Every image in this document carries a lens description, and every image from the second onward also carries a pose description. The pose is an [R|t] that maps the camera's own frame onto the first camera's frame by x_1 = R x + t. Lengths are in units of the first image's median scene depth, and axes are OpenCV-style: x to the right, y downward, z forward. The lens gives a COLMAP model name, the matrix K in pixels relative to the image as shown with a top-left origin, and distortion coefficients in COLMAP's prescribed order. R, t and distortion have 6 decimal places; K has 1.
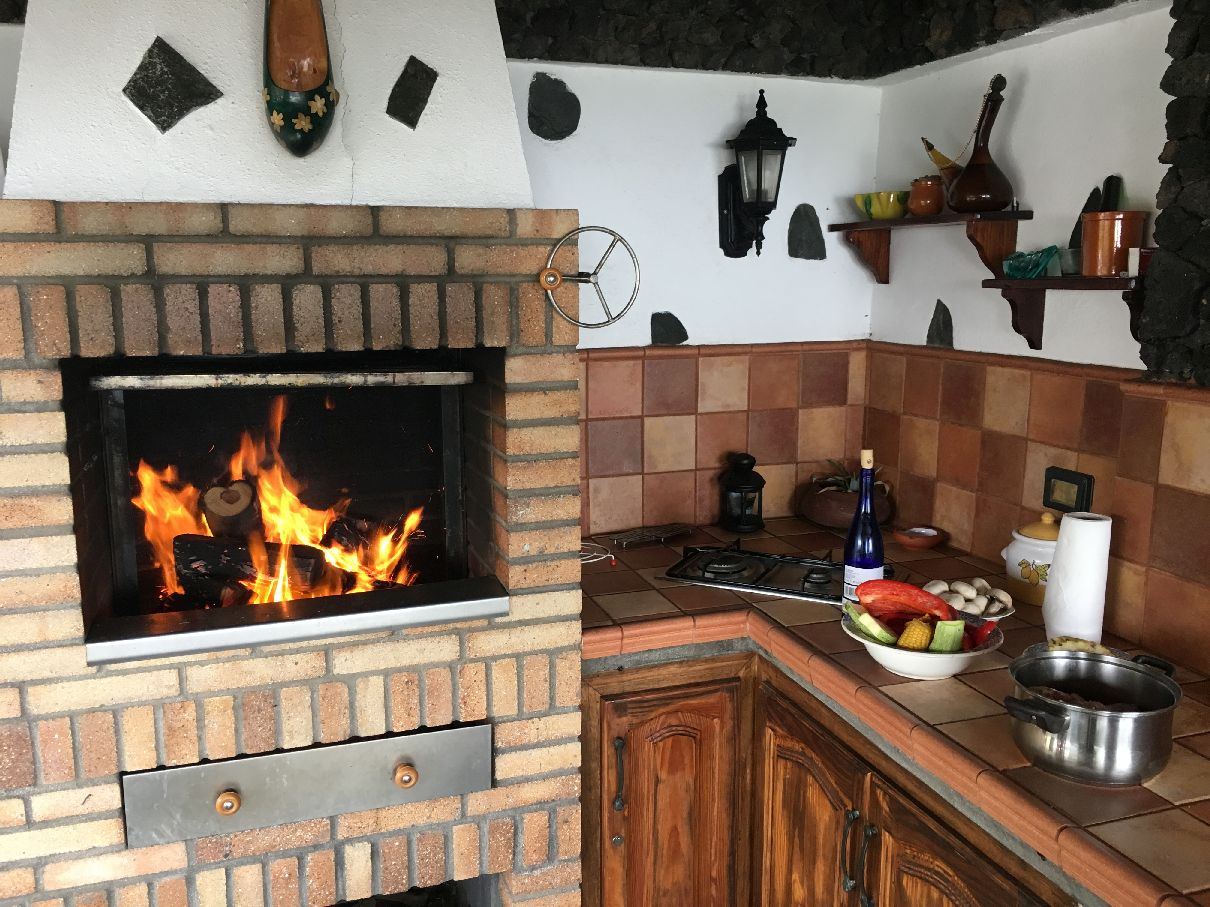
lens RADIAL K [[1036.1, 0, 605.0], [0, 1036.1, 453.5], [0, 0, 1]] dist [0.010177, 0.001570]
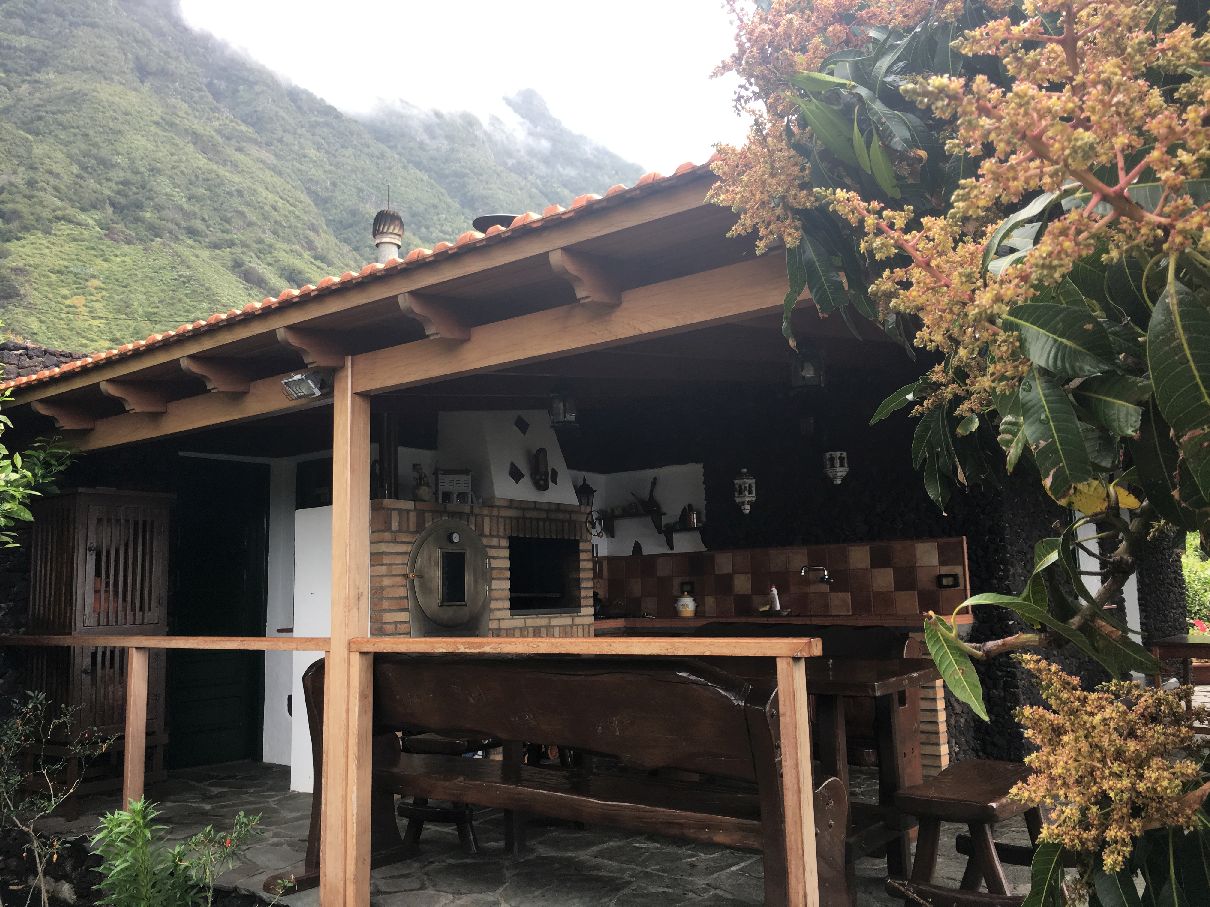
lens RADIAL K [[1036.1, 0, 605.0], [0, 1036.1, 453.5], [0, 0, 1]] dist [0.010177, 0.001570]
pose [[0.840151, 0.054947, 0.539561, -2.034095], [0.124497, 0.948750, -0.290472, 0.698450], [-0.527869, 0.311214, 0.790253, -2.121475]]
